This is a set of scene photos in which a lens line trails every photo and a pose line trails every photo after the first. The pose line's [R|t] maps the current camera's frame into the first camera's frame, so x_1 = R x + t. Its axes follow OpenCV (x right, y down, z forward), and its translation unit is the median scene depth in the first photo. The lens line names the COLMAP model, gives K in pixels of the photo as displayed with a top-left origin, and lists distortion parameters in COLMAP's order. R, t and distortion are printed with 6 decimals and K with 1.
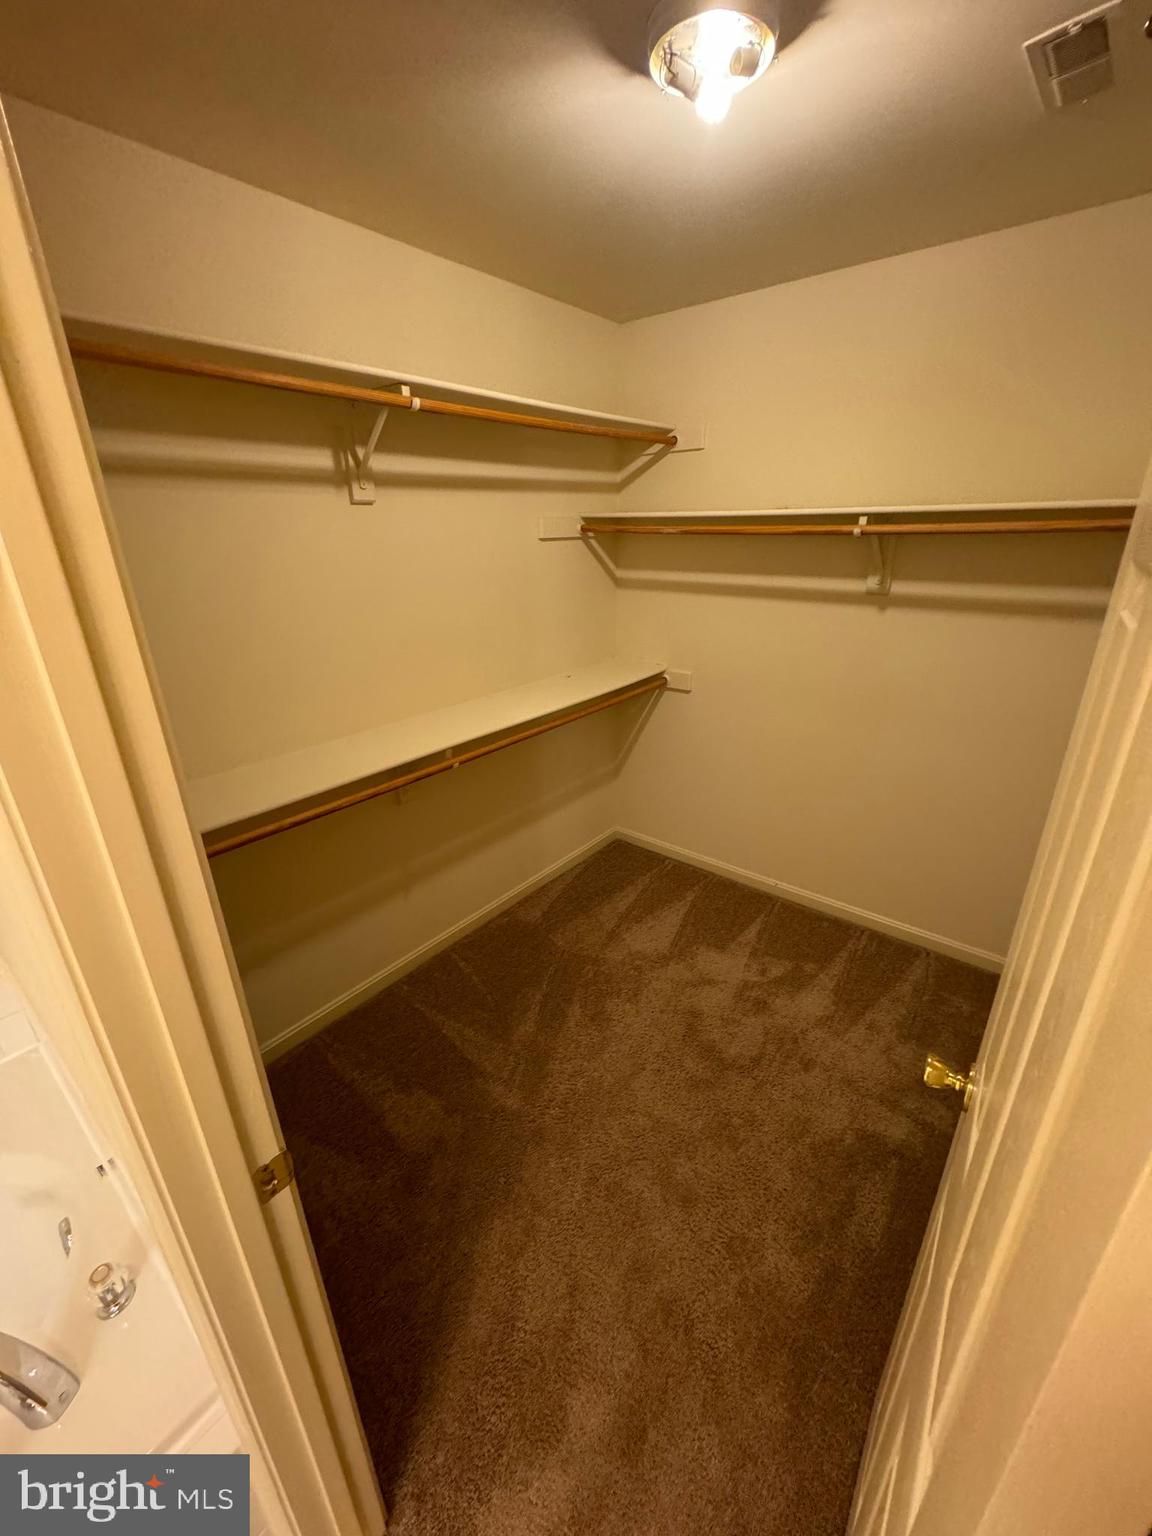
lens RADIAL K [[614.0, 0, 573.9], [0, 614.0, 770.6], [0, 0, 1]] dist [-0.003838, 0.000138]
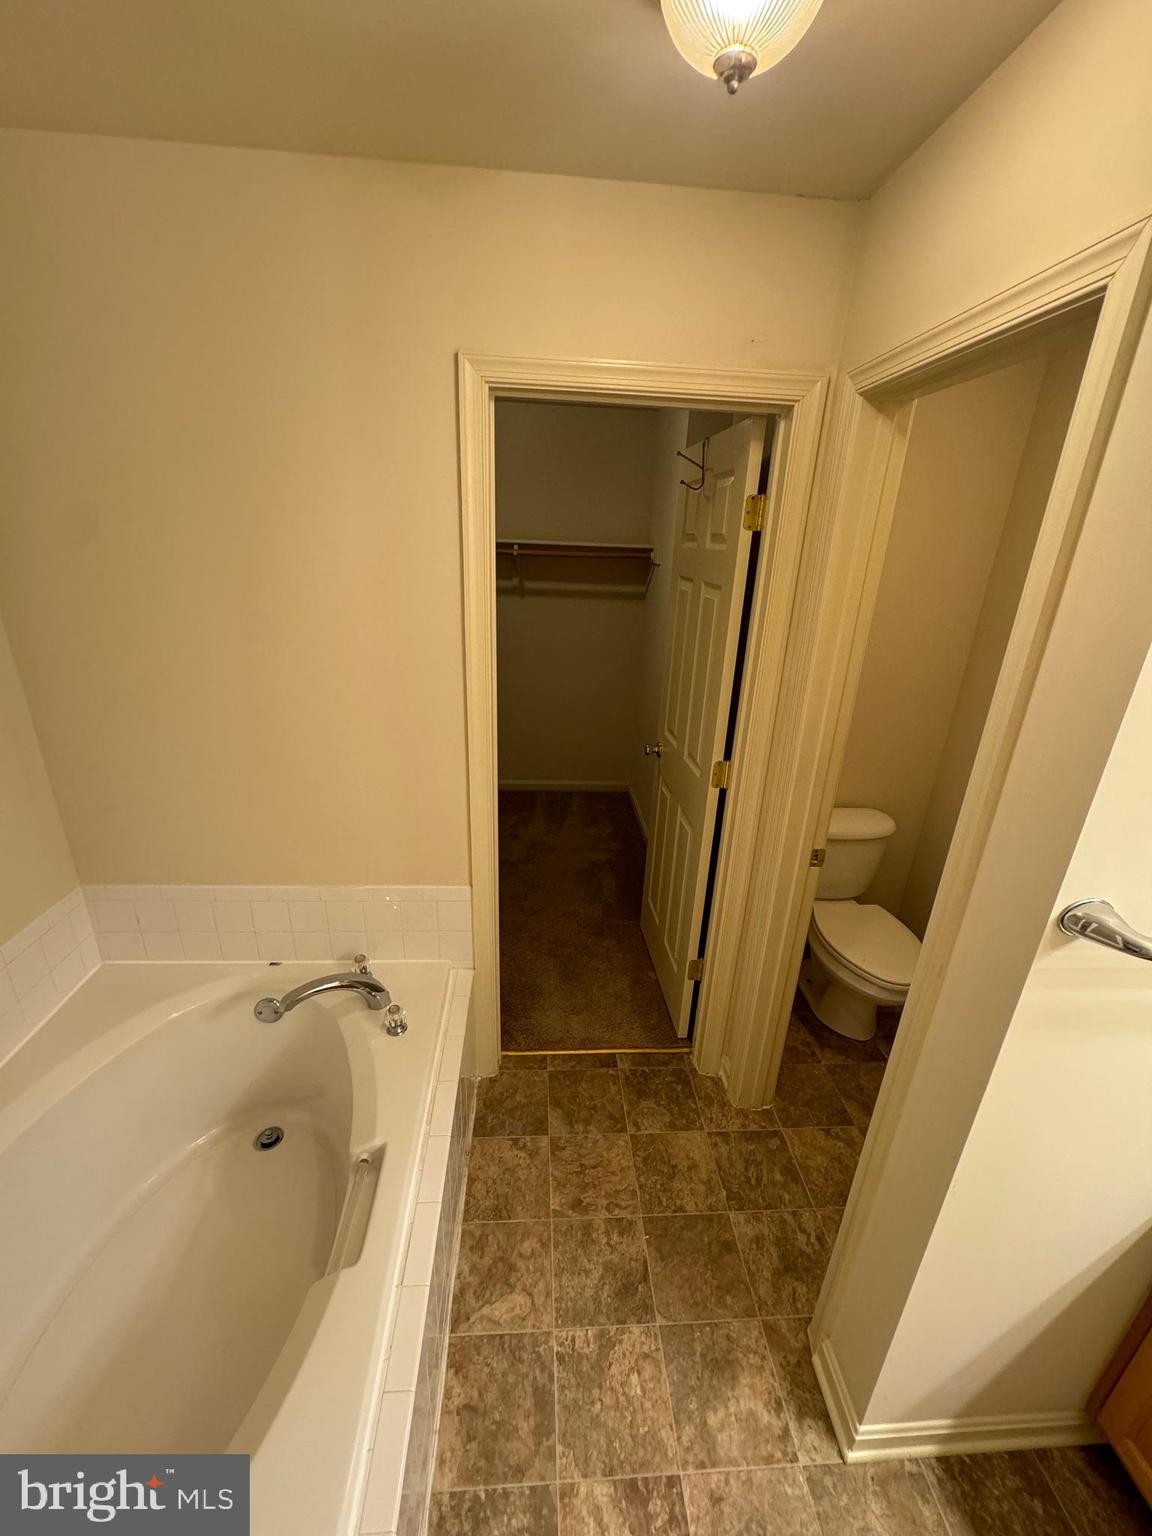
lens RADIAL K [[614.0, 0, 572.4], [0, 614.0, 762.6], [0, 0, 1]] dist [-0.003838, 0.000138]
pose [[0.742580, -0.187925, 0.642853, -0.591832], [0.188338, 0.979689, 0.068837, 0.099630], [-0.642732, 0.069956, 0.762890, -0.371589]]
